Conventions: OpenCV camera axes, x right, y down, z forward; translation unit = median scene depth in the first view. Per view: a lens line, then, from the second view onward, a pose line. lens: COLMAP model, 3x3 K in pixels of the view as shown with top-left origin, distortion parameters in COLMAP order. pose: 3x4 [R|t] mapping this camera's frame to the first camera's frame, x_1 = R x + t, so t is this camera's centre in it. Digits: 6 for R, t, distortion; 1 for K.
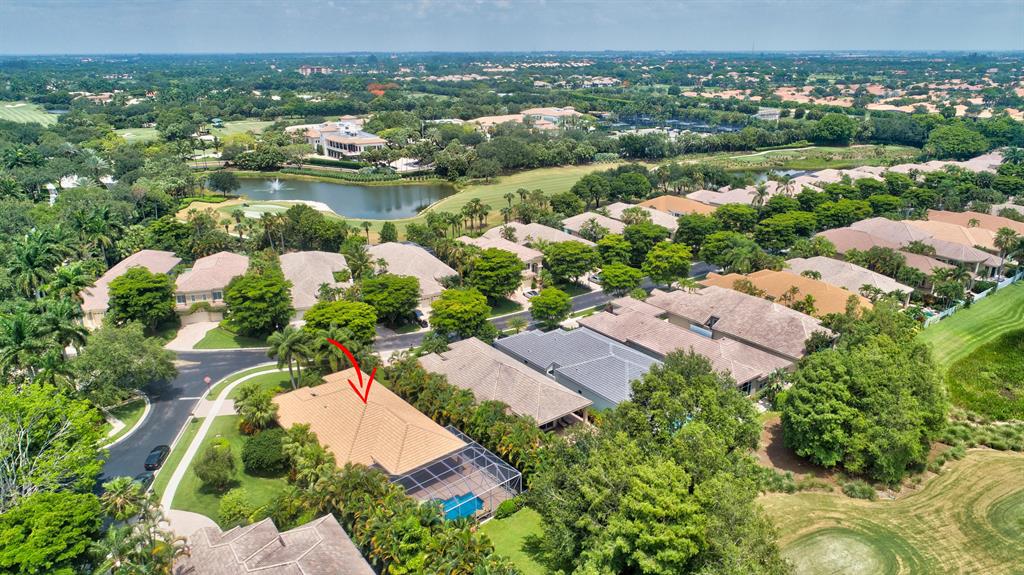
lens RADIAL K [[683.4, 0, 513.1], [0, 683.4, 289.9], [0, 0, 1]] dist [-0.003840, -0.001277]
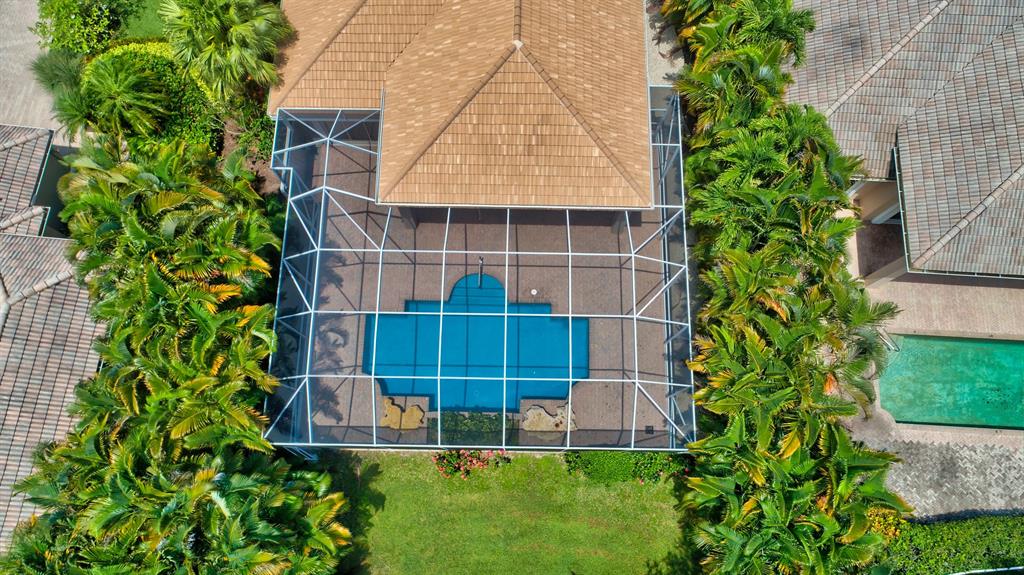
lens RADIAL K [[683.4, 0, 513.1], [0, 683.4, 289.9], [0, 0, 1]] dist [-0.003840, -0.001277]
pose [[0.753648, 0.637095, -0.161631, -0.026027], [-0.226620, 0.482698, 0.845958, 0.000762], [0.616975, -0.600926, 0.508163, 0.501327]]
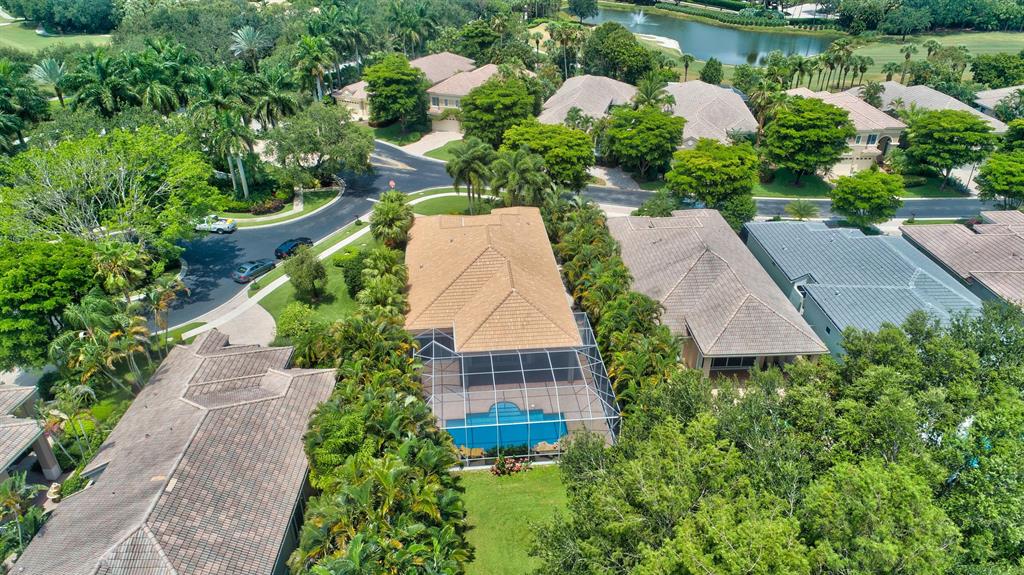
lens RADIAL K [[683.4, 0, 513.1], [0, 683.4, 289.9], [0, 0, 1]] dist [-0.003840, -0.001277]
pose [[0.821796, 0.285428, -0.493135, 0.119922], [-0.192585, 0.953689, 0.231061, 0.022693], [0.536248, -0.094915, 0.838707, 0.265972]]
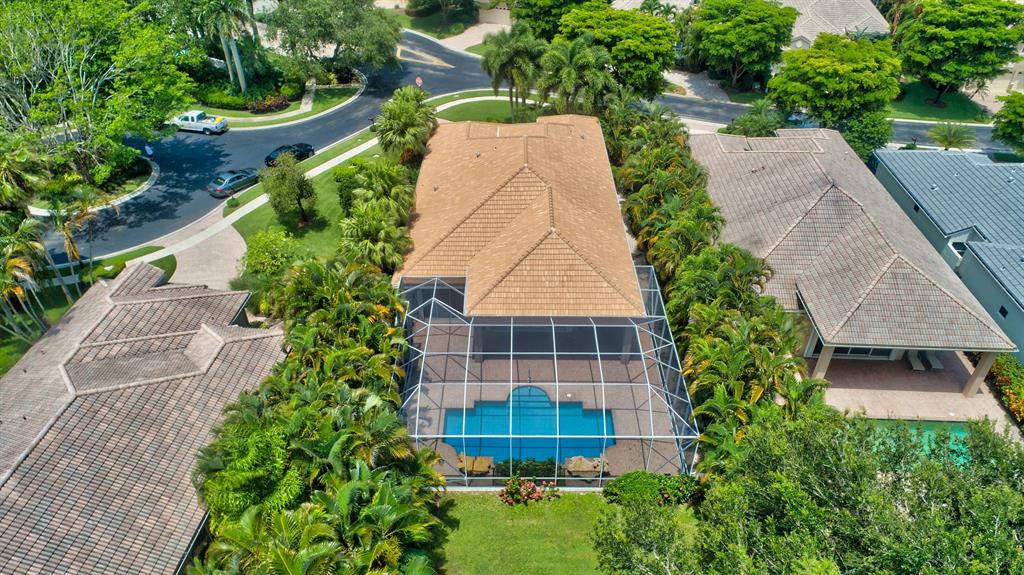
lens RADIAL K [[683.4, 0, 513.1], [0, 683.4, 289.9], [0, 0, 1]] dist [-0.003840, -0.001277]
pose [[0.761179, 0.390175, -0.518044, 0.061824], [-0.221664, 0.907196, 0.357575, 0.041601], [0.609485, -0.157347, 0.777027, 0.377015]]
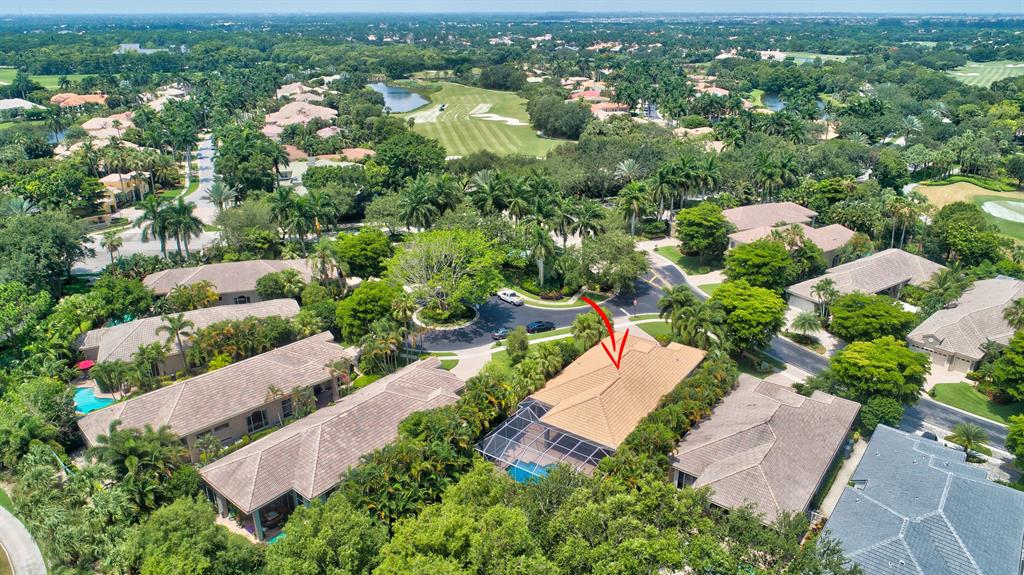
lens RADIAL K [[683.4, 0, 513.1], [0, 683.4, 289.9], [0, 0, 1]] dist [-0.003840, -0.001277]
pose [[0.255456, 0.370588, -0.892976, 0.404730], [-0.321357, 0.903654, 0.283088, -0.114869], [0.911851, 0.214647, 0.349935, 0.325568]]
